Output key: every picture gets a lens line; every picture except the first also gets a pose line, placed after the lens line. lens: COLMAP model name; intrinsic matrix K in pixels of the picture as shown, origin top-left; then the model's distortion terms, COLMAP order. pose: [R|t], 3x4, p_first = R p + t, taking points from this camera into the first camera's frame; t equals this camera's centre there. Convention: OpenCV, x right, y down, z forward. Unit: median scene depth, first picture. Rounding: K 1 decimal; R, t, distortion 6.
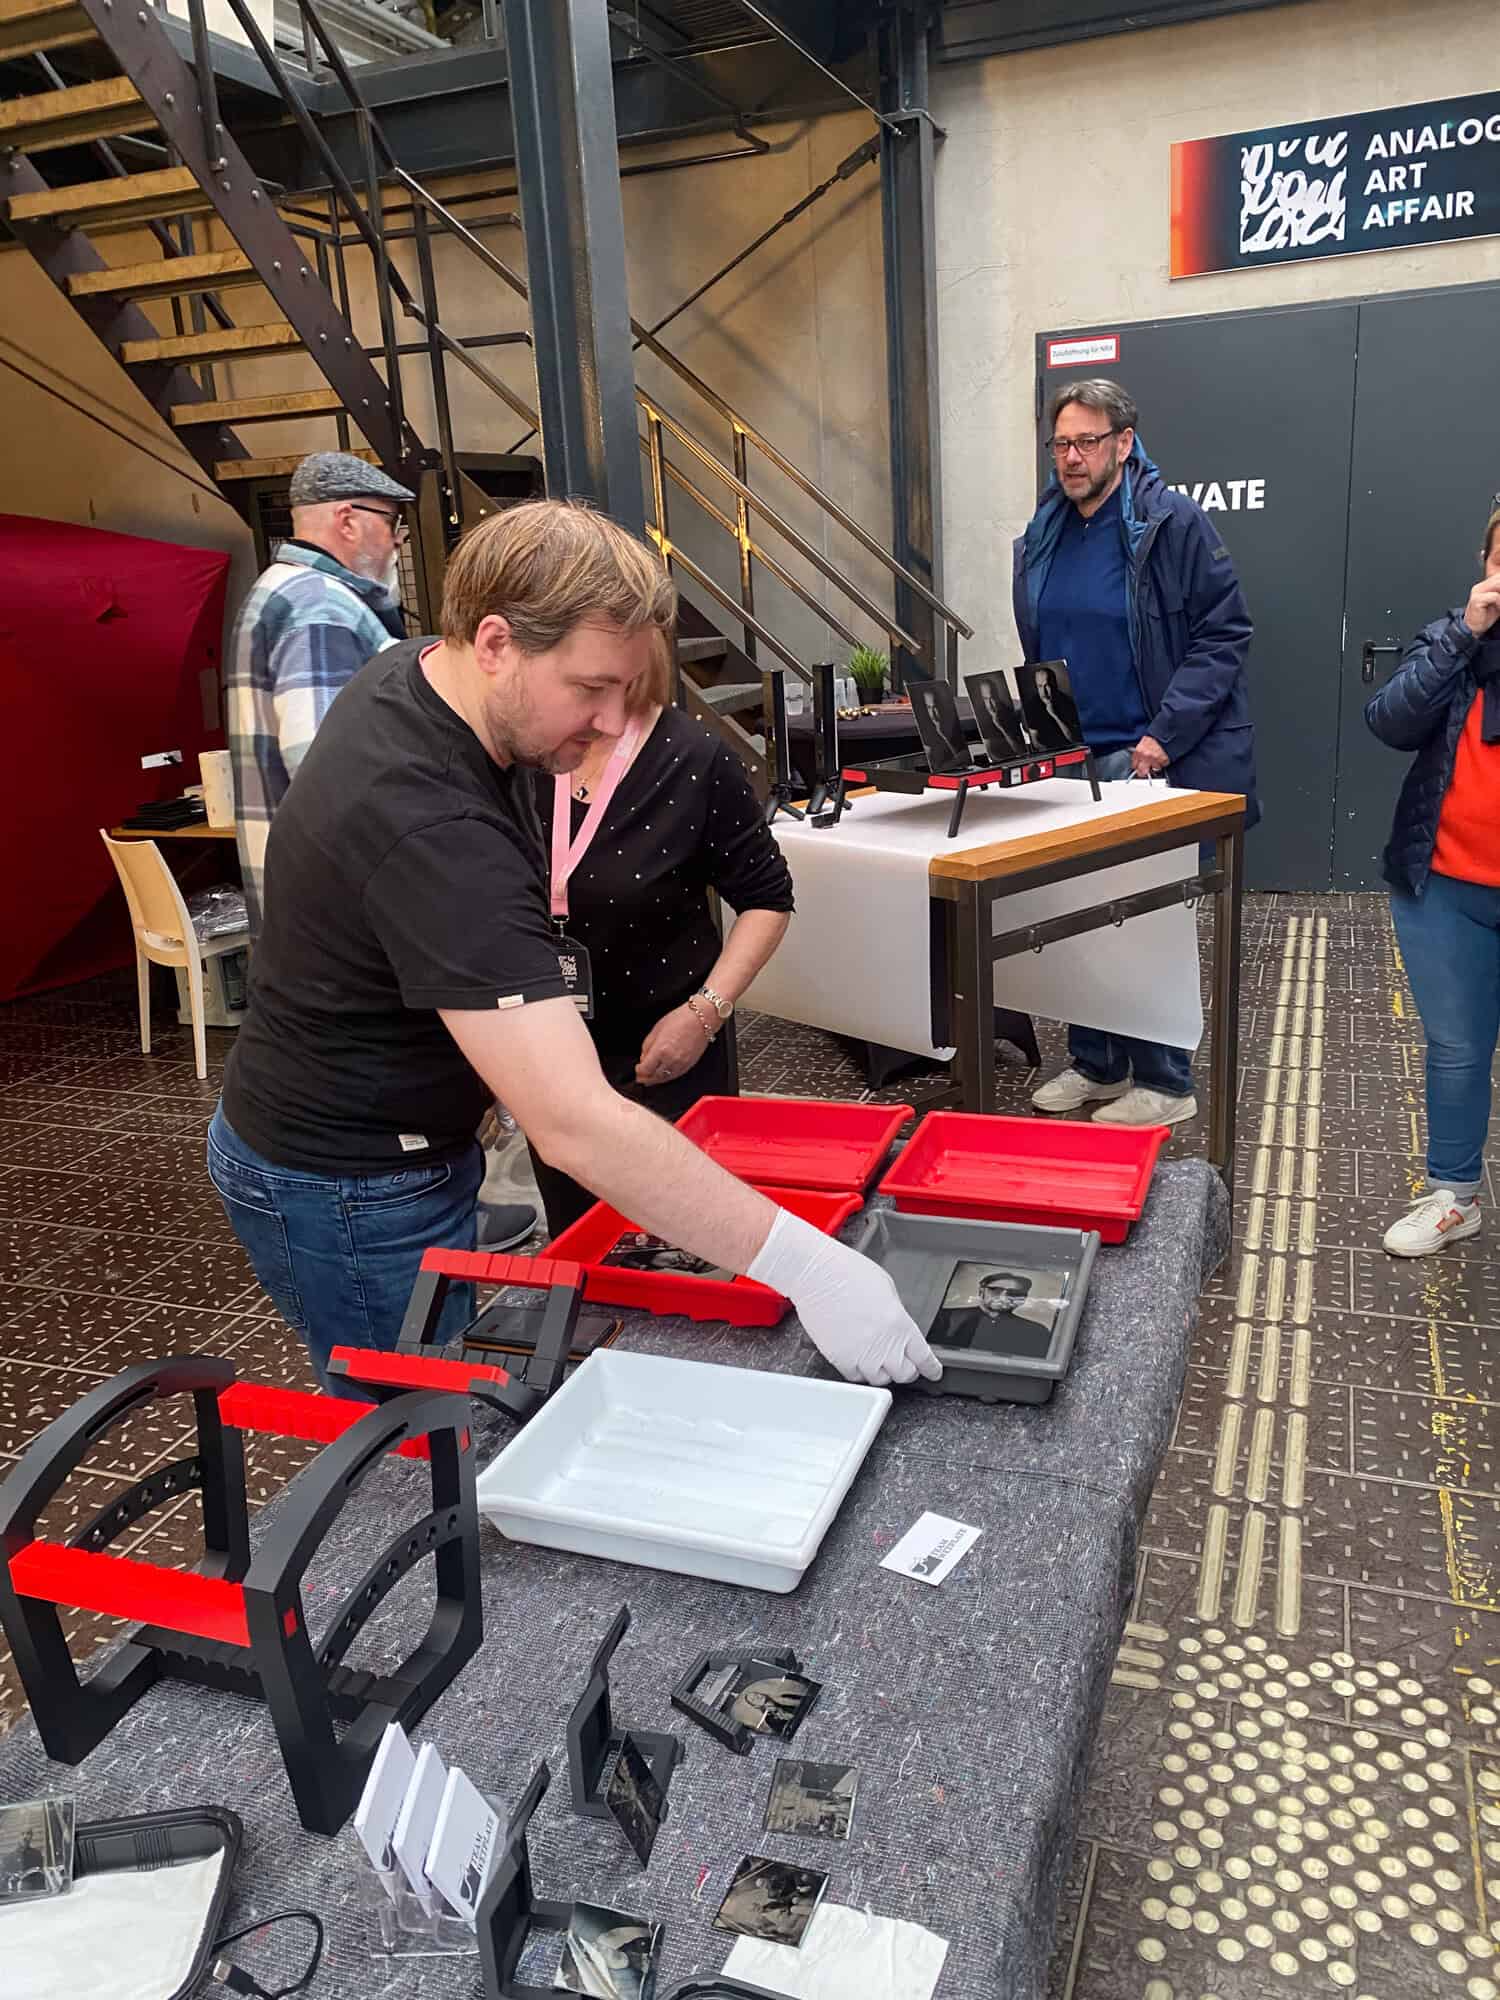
lens RADIAL K [[1528.1, 0, 735.6], [0, 1528.1, 992.3], [0, 0, 1]] dist [0.009158, -0.010496]
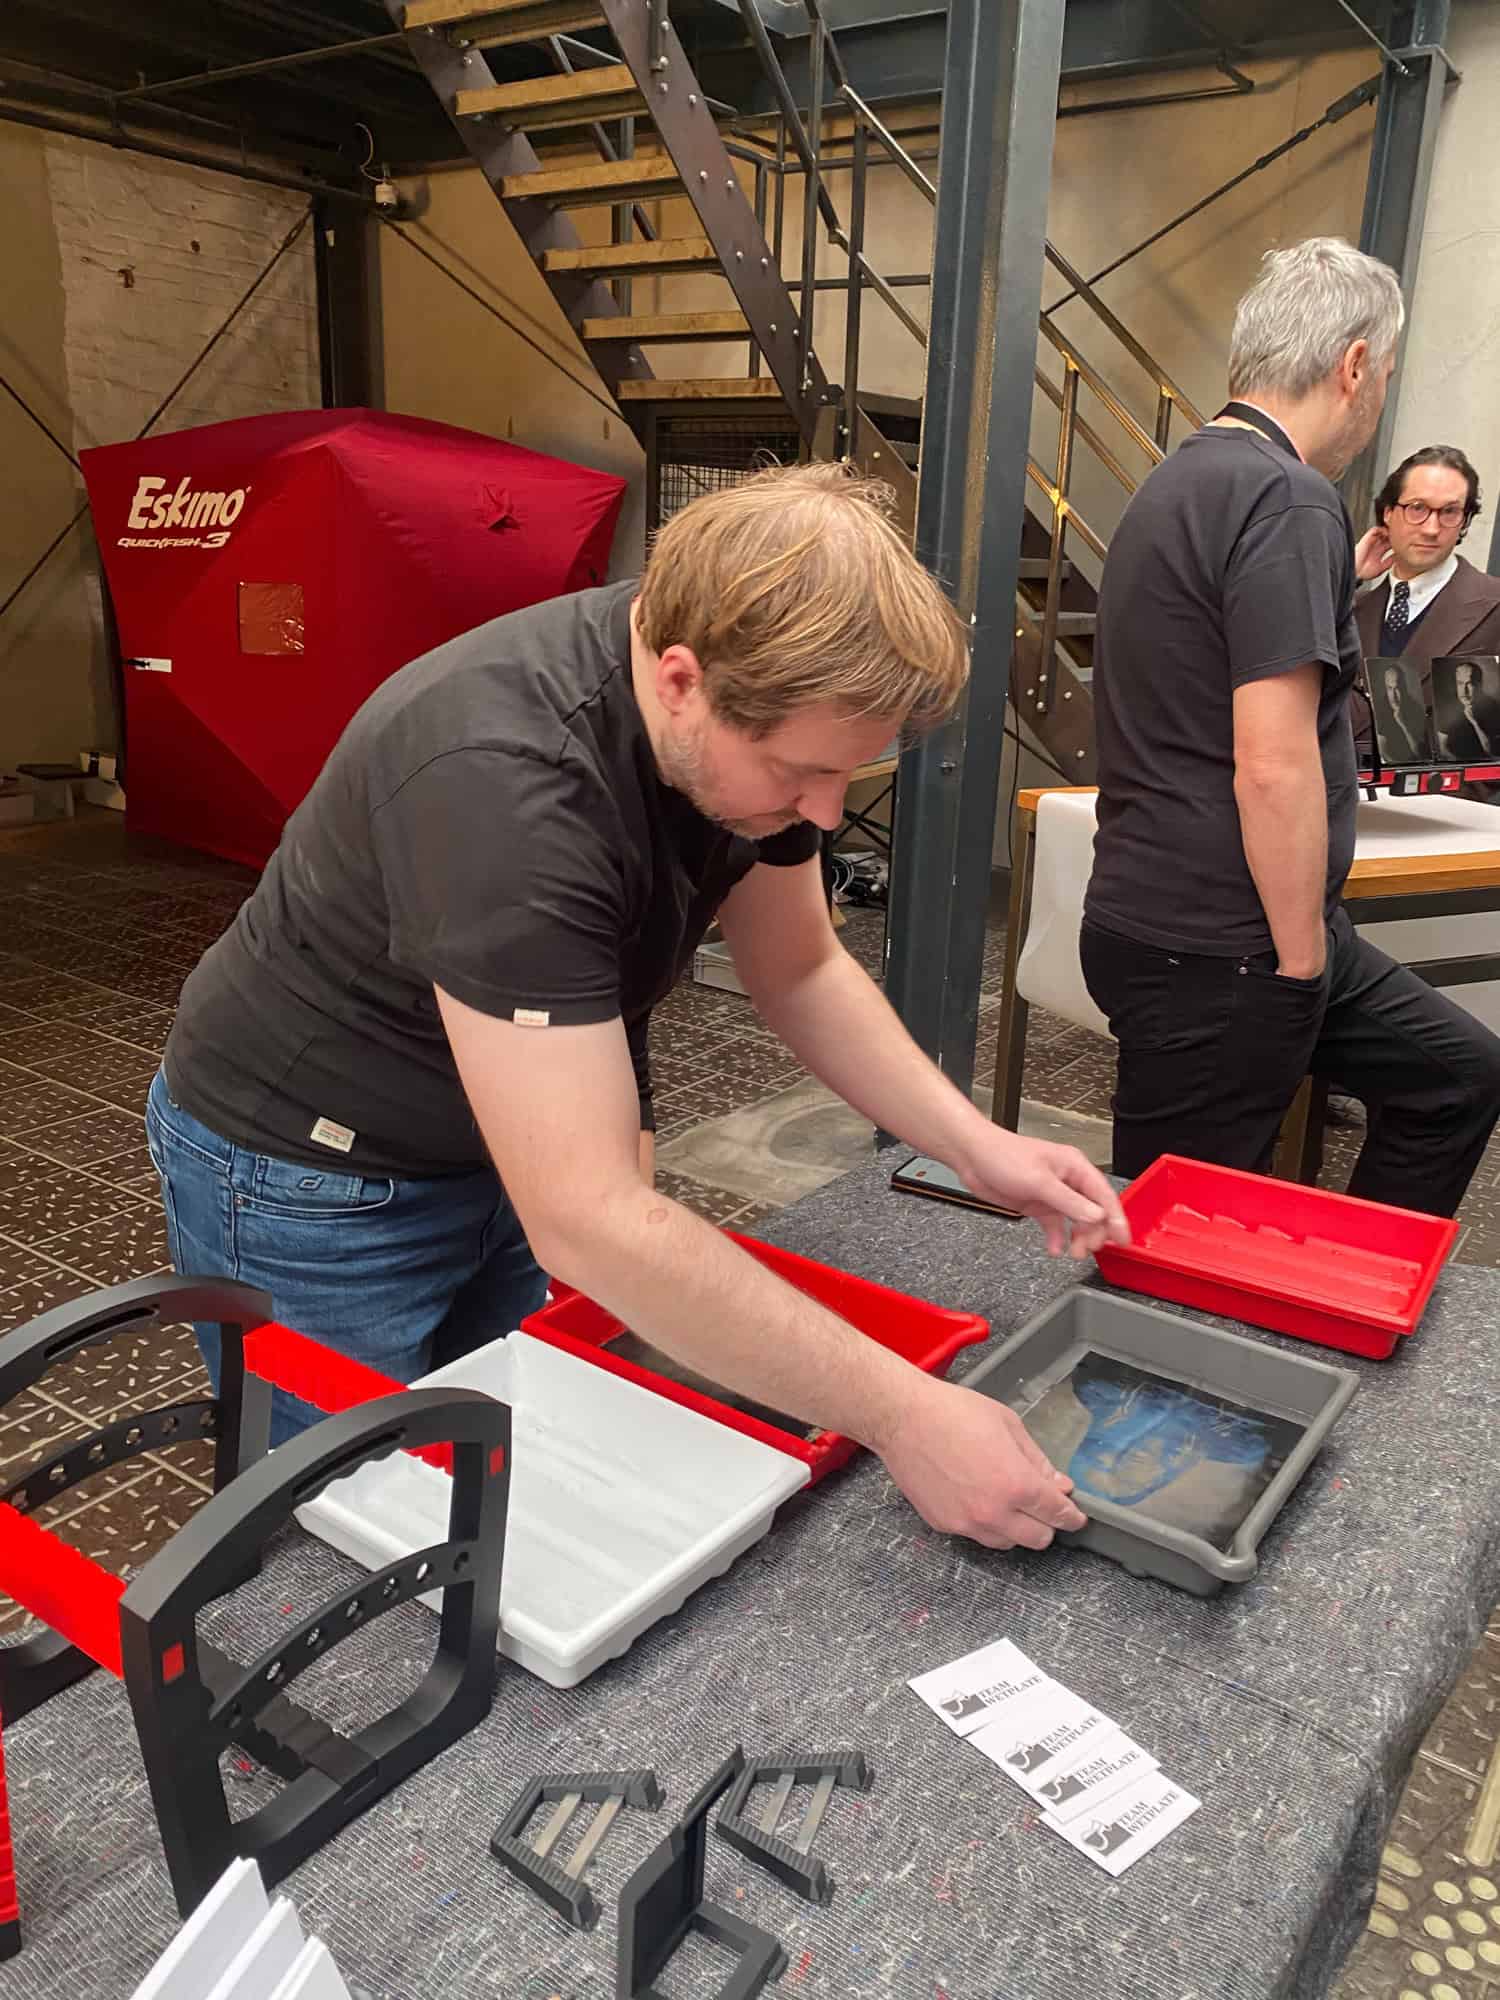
lens RADIAL K [[1528.1, 0, 765.9], [0, 1528.1, 992.7], [0, 0, 1]] dist [0.009158, -0.010496]
pose [[0.965322, 0.162291, -0.204489, 0.017640], [-0.160449, 0.986710, 0.025668, 0.002478], [0.205937, 0.008033, 0.978532, 0.061052]]
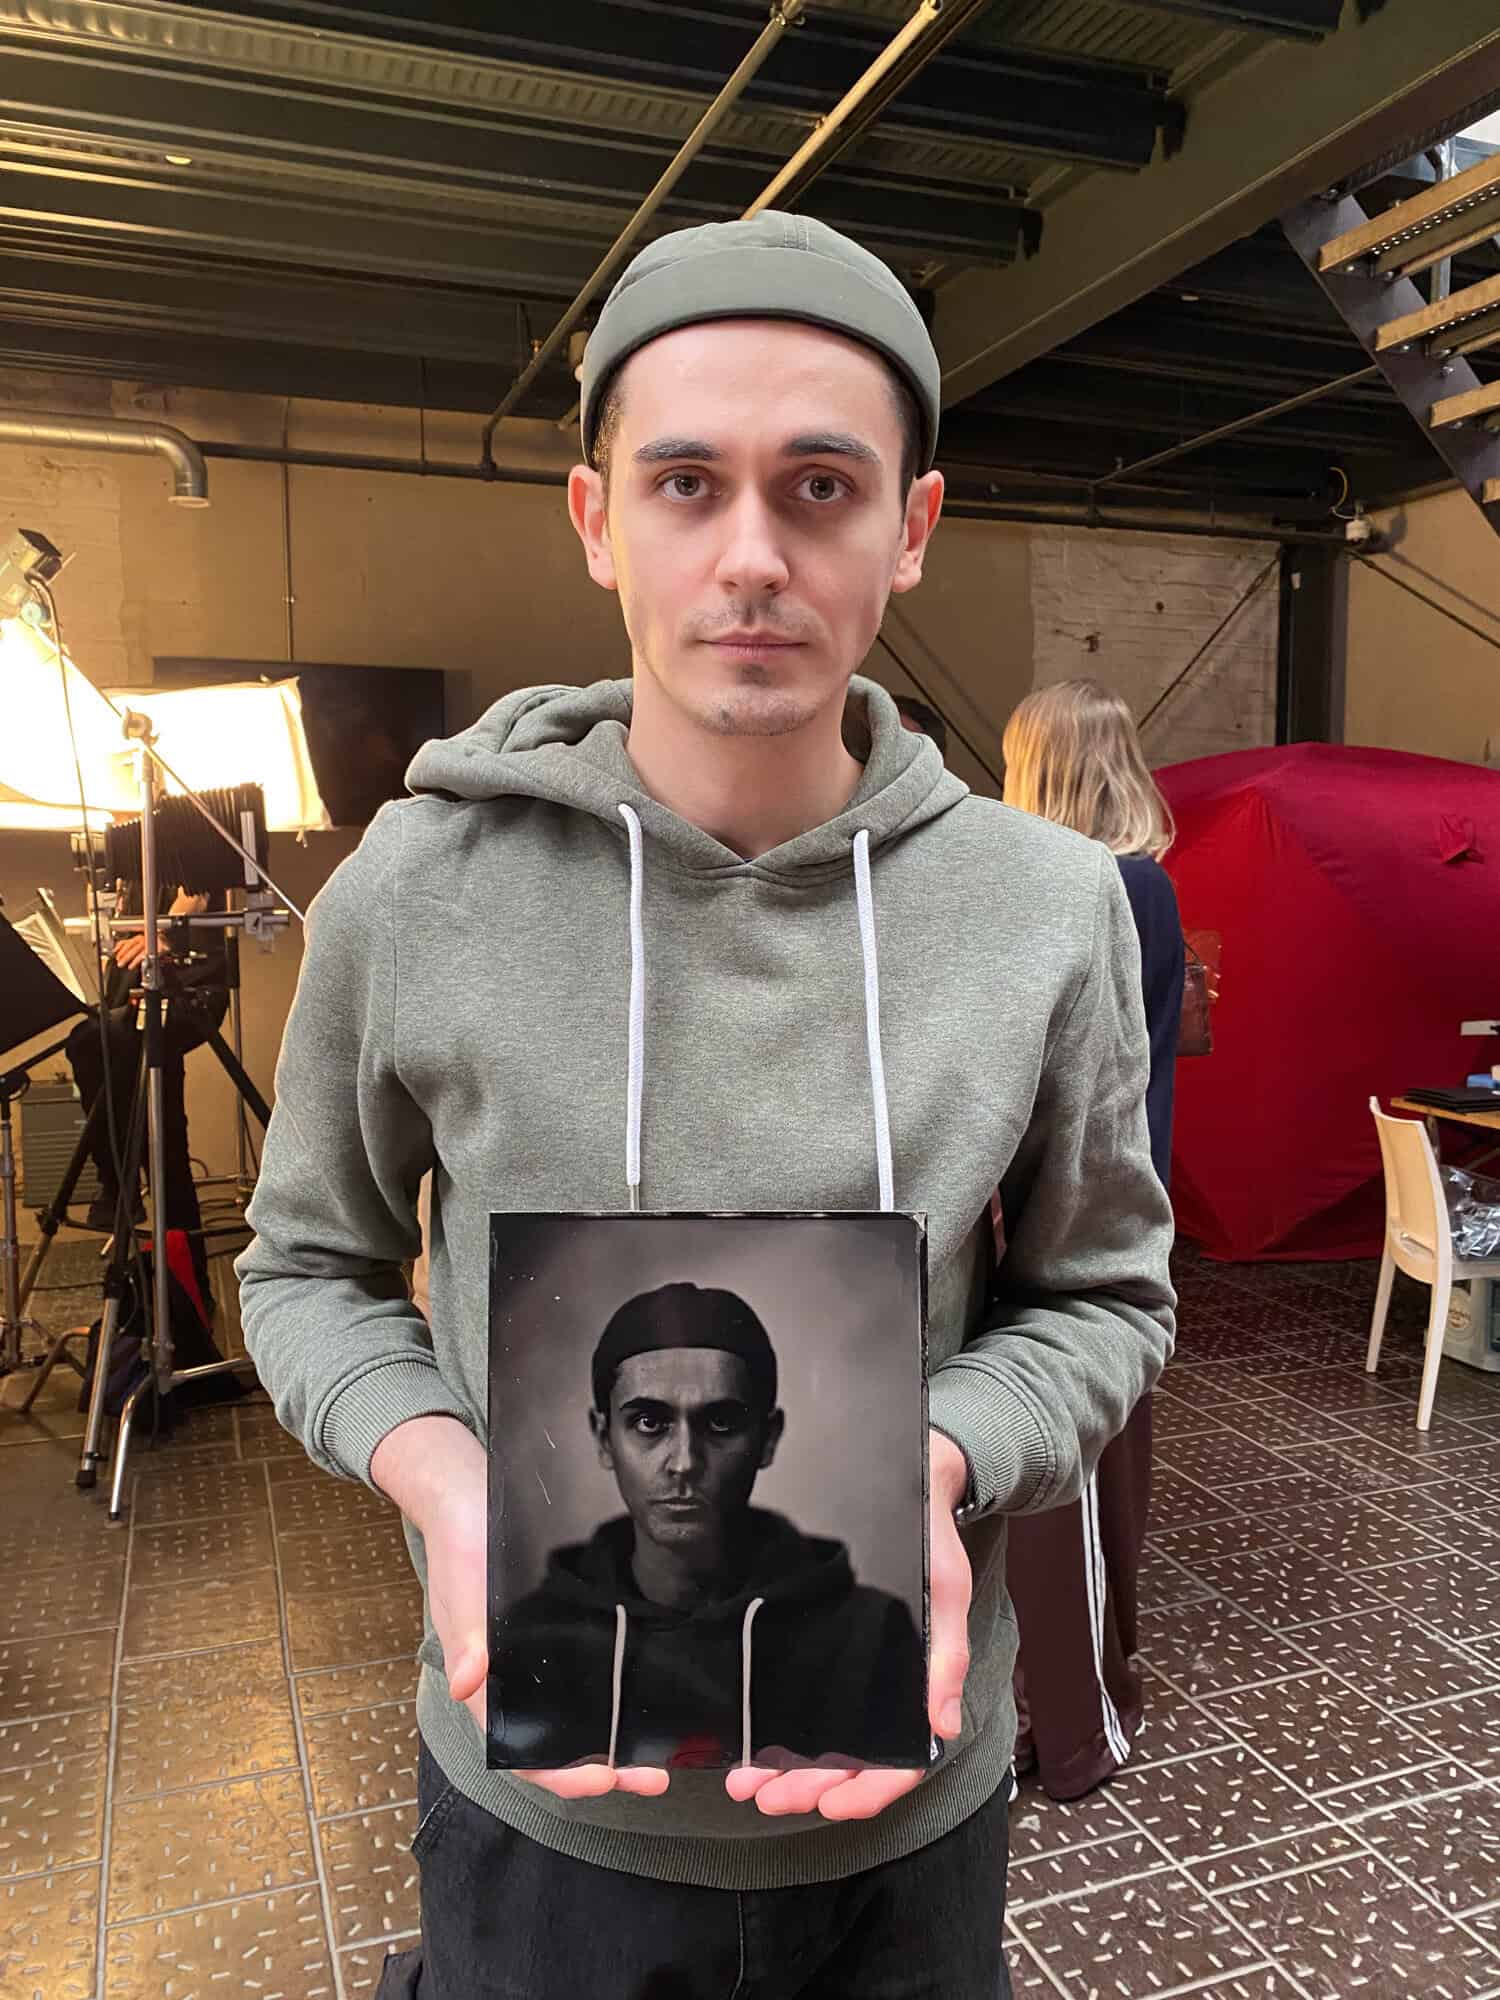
lens RADIAL K [[1528.1, 0, 739.2], [0, 1528.1, 985.3], [0, 0, 1]] dist [0.009158, -0.010496]
pose [[0.650420, 0.126304, -0.749001, -0.016576], [-0.249521, 0.966883, -0.053634, -0.030310], [0.717422, 0.221776, 0.660395, 0.161858]]
